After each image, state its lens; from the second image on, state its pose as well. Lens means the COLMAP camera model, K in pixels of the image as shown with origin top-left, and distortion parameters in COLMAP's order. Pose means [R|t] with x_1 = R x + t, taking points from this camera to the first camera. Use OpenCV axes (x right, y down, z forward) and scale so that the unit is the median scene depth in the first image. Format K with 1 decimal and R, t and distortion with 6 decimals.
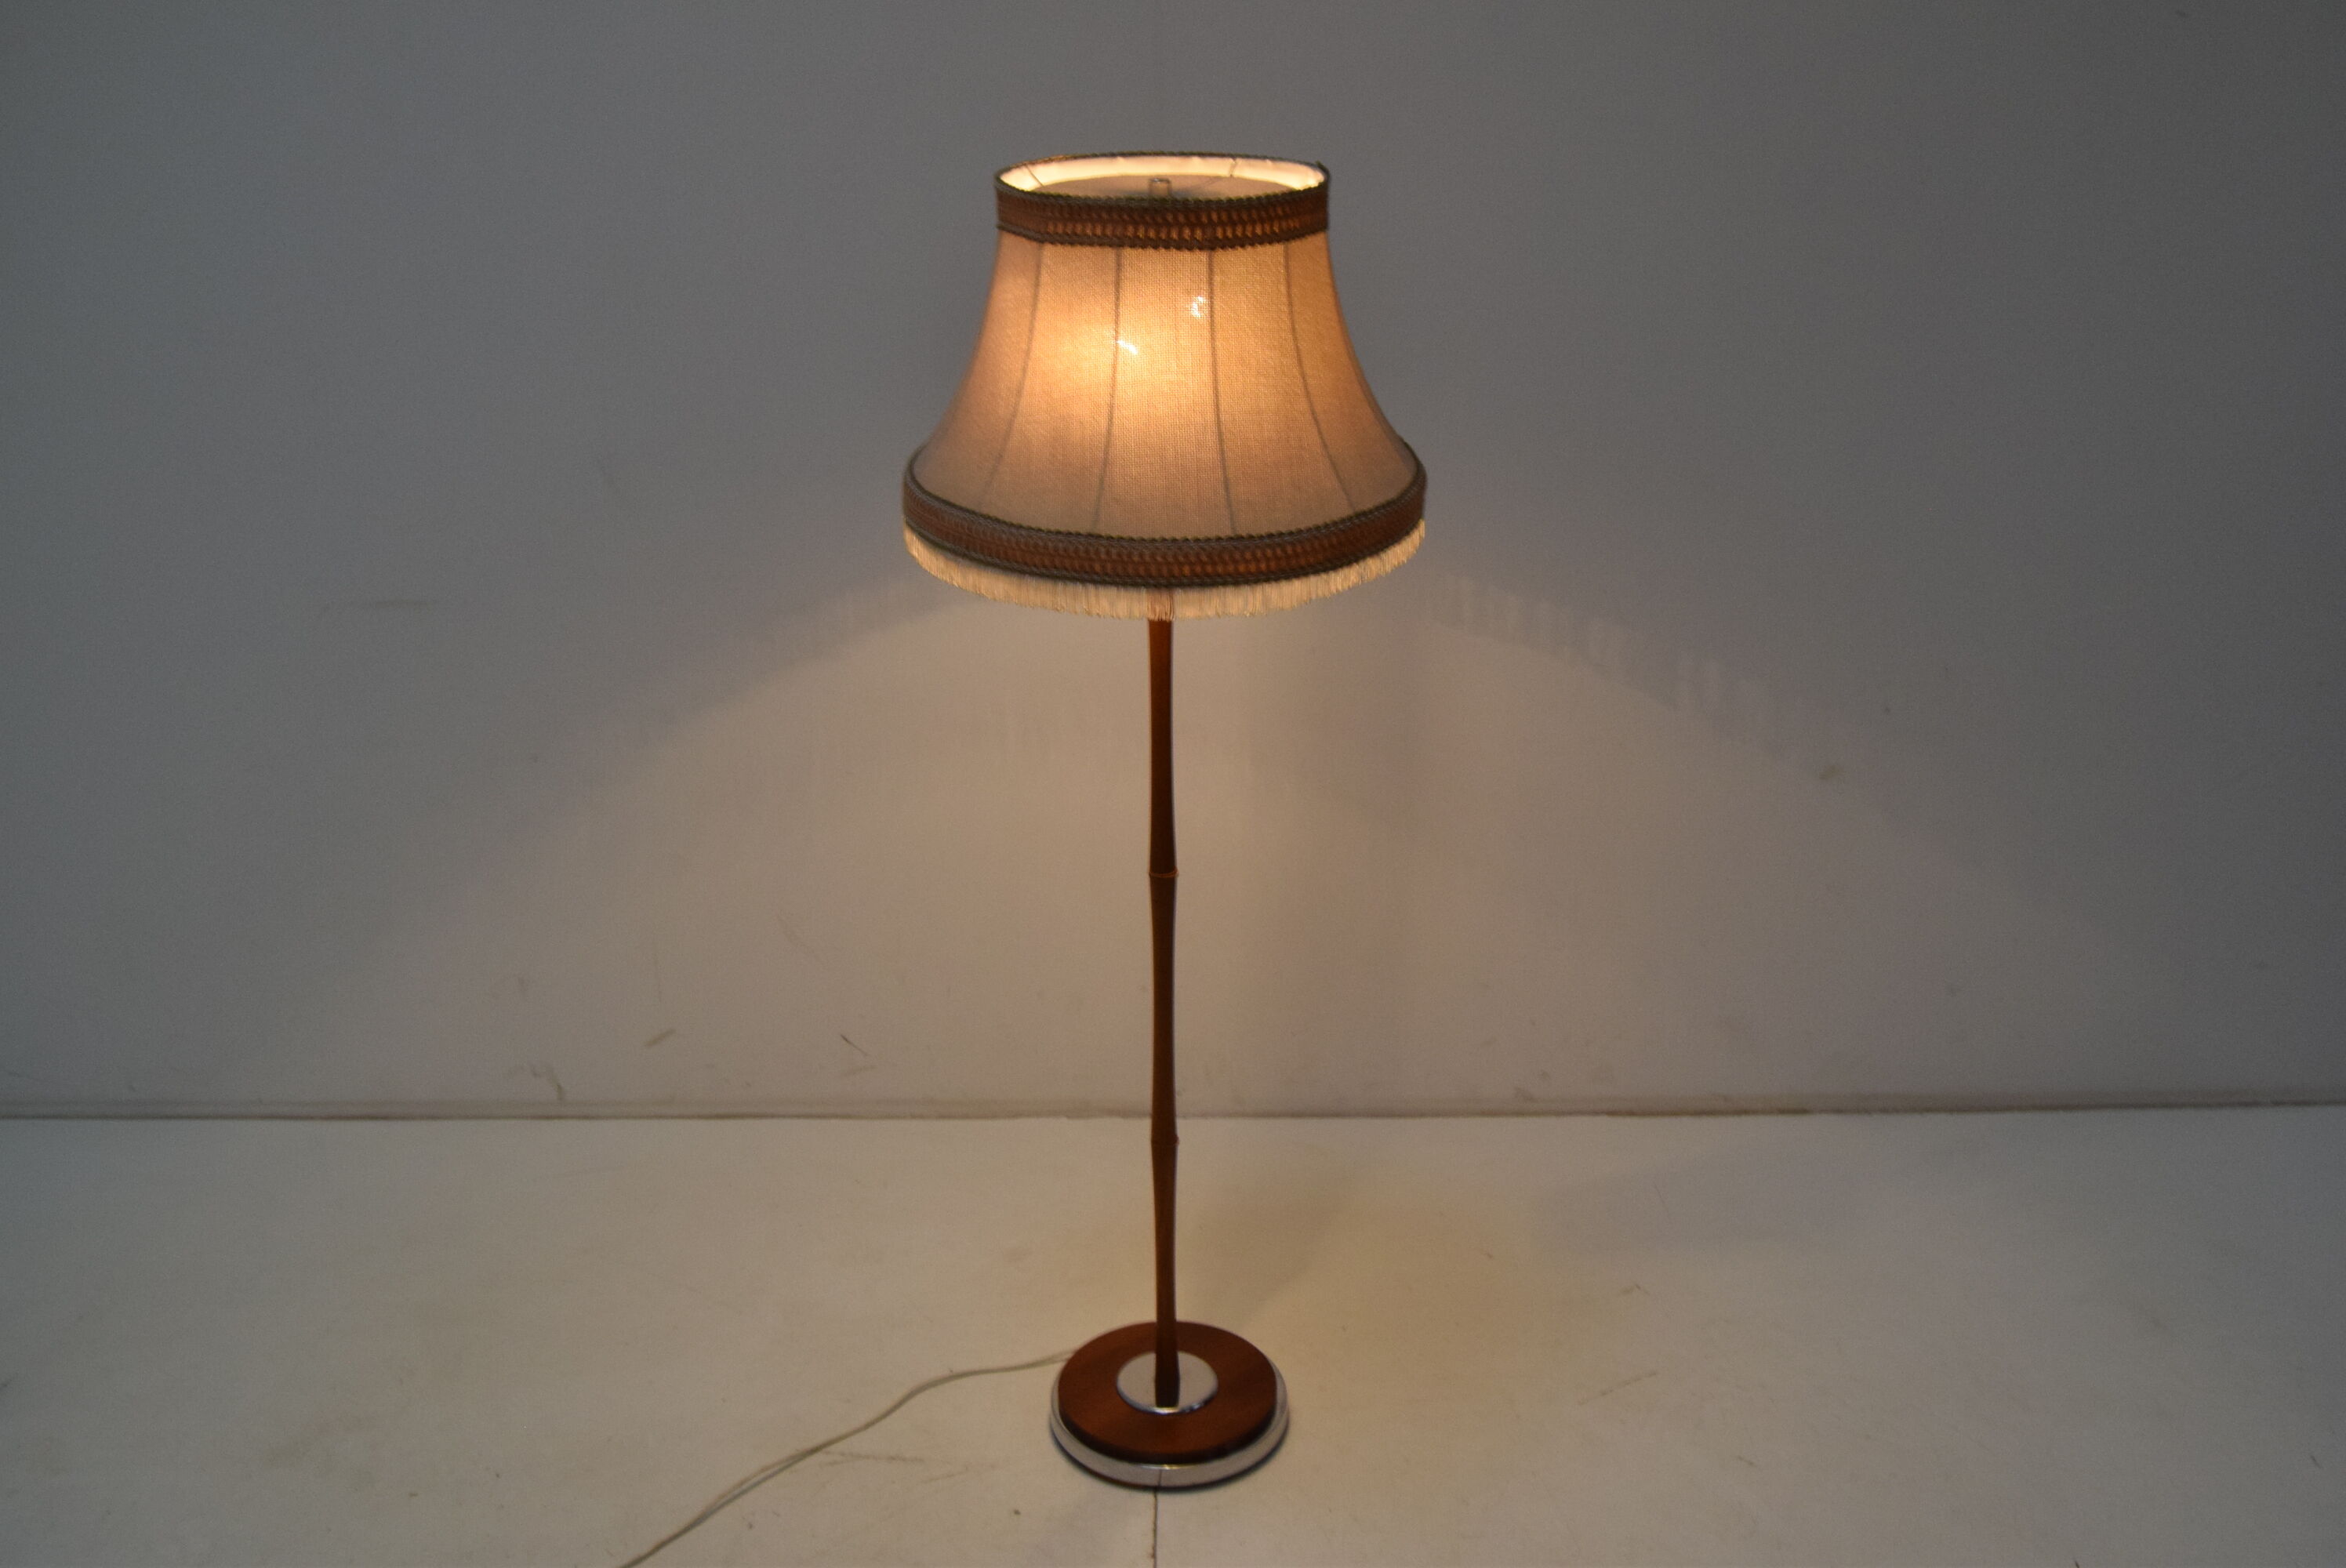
lens RADIAL K [[2446.9, 0, 1185.1], [0, 2446.9, 679.9], [0, 0, 1]] dist [-0.073372, 0.000000]
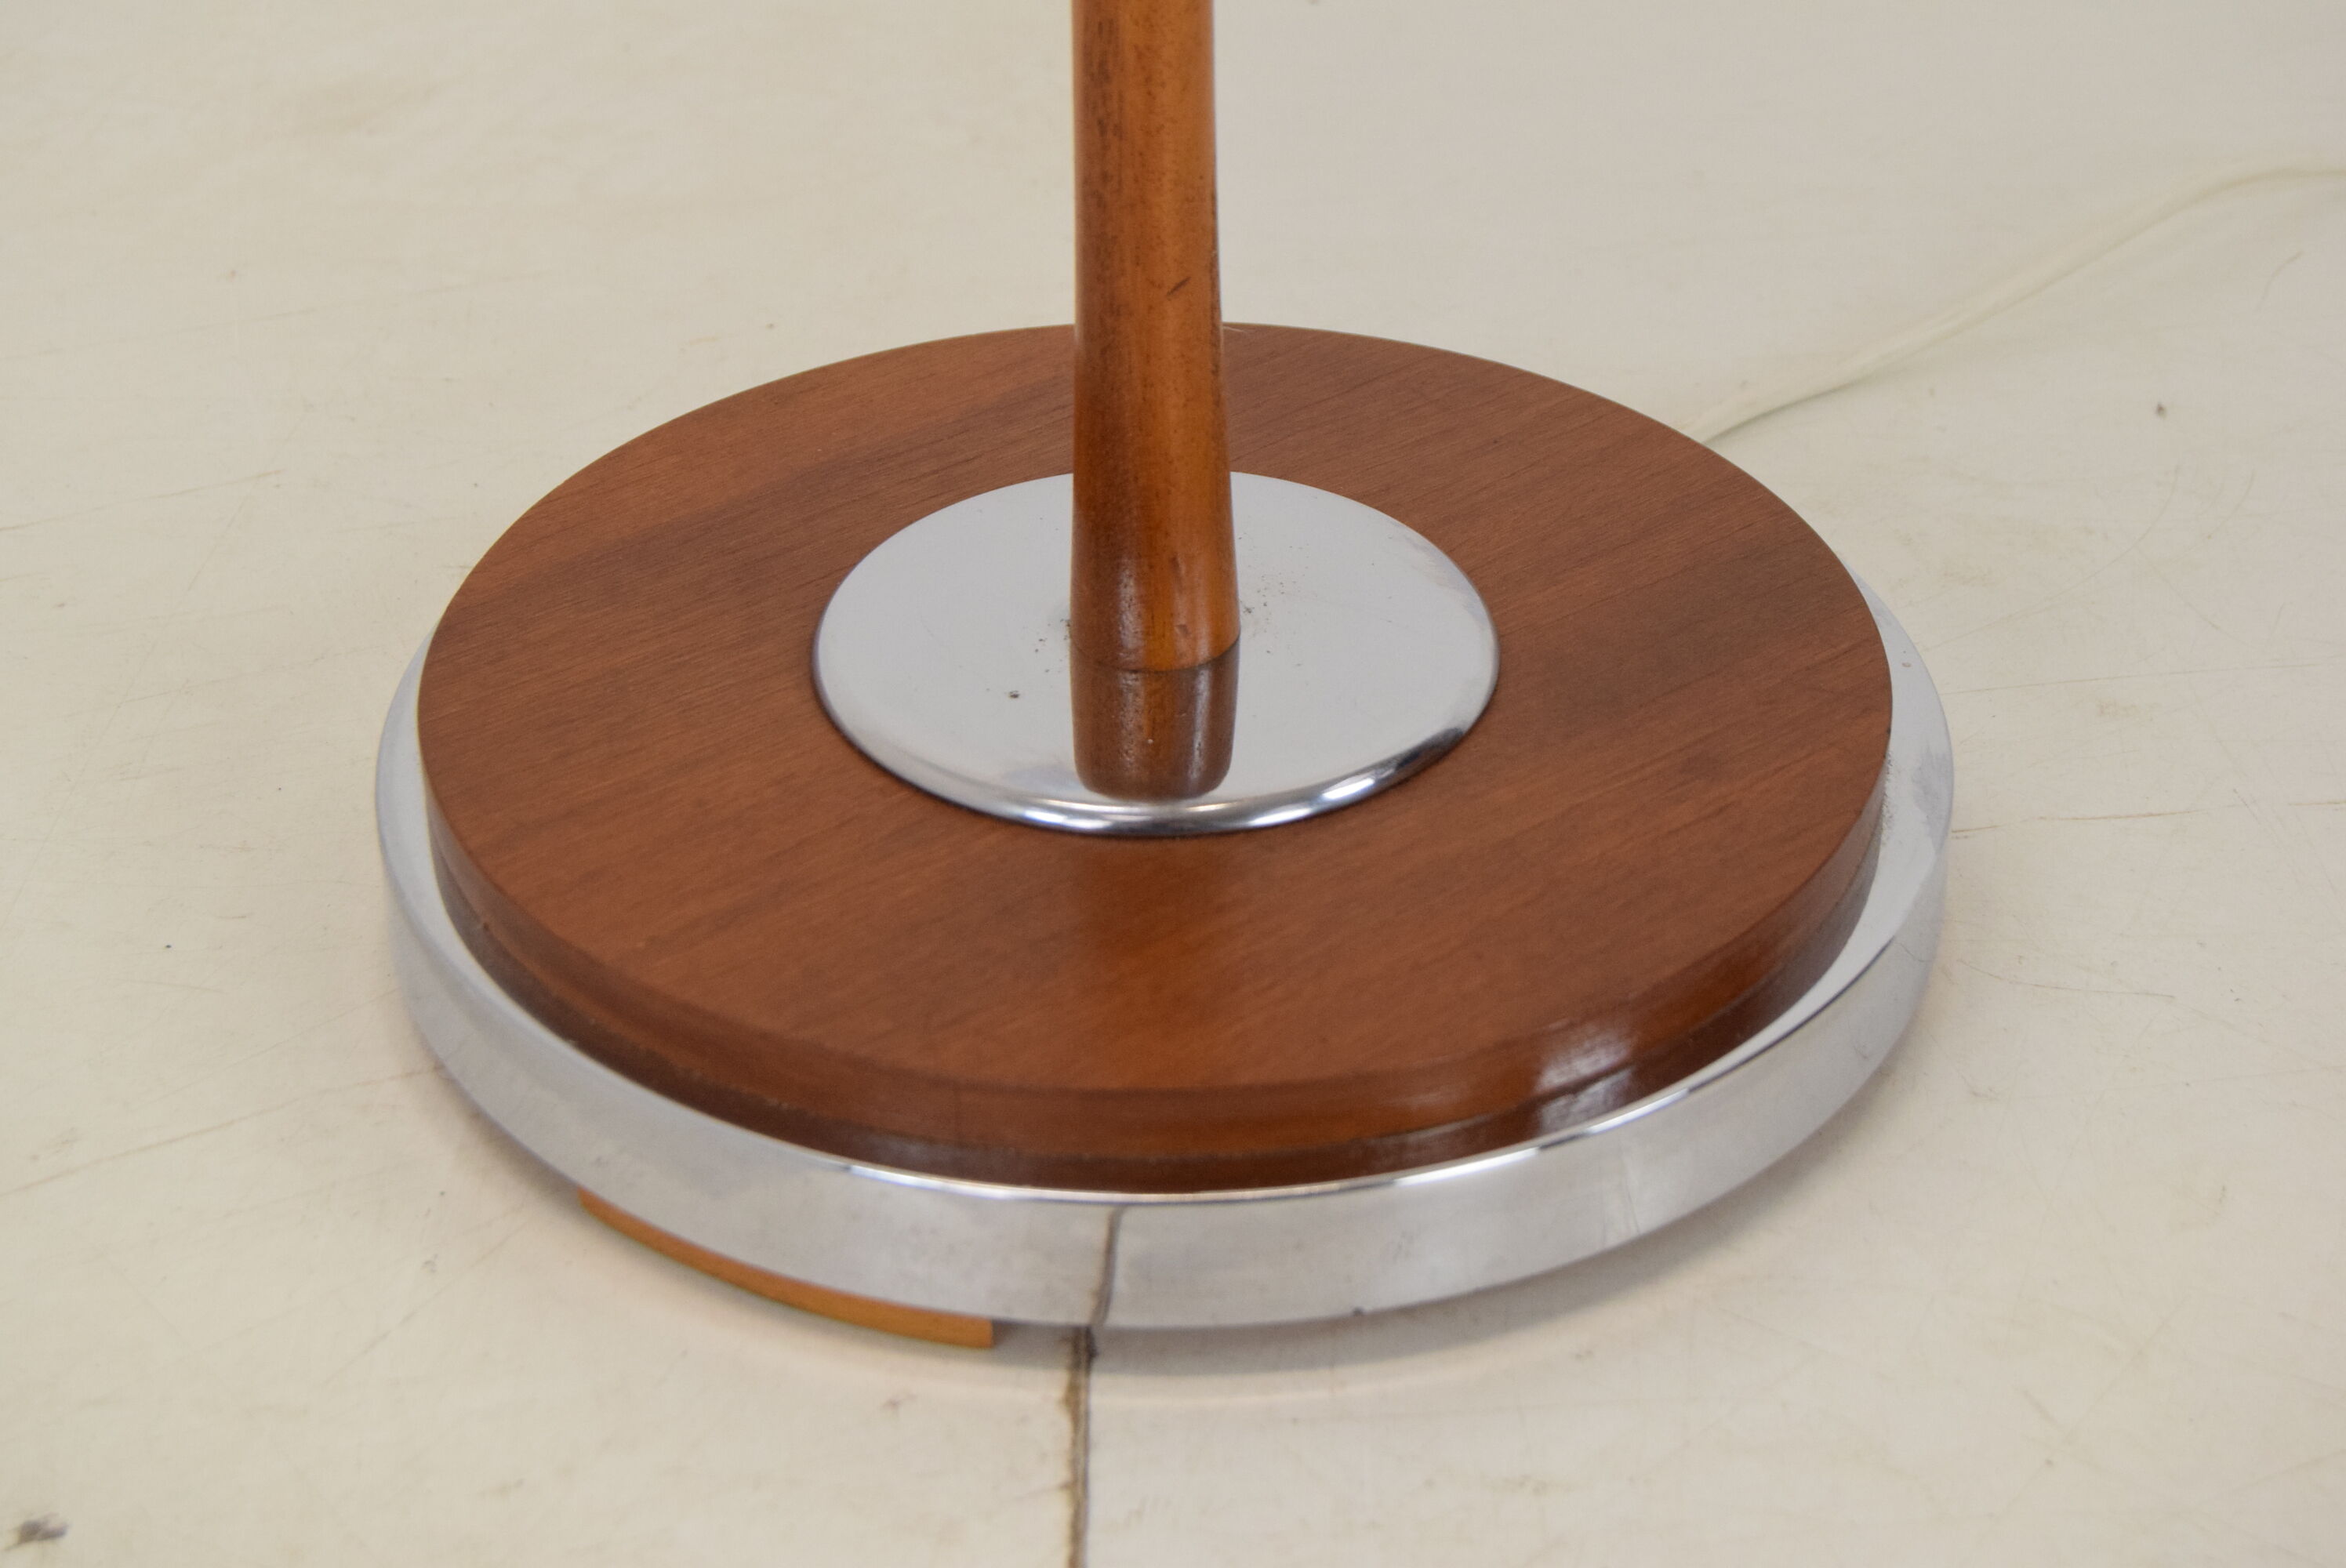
lens RADIAL K [[4230.4, 0, 1169.3], [0, 4230.4, 783.0], [0, 0, 1]] dist [-0.515664, 0.000000]
pose [[0.999972, -0.000925, 0.007473, -0.008482], [-0.000414, 0.984156, 0.177304, 0.251950], [-0.007519, -0.177302, 0.984128, 0.748167]]
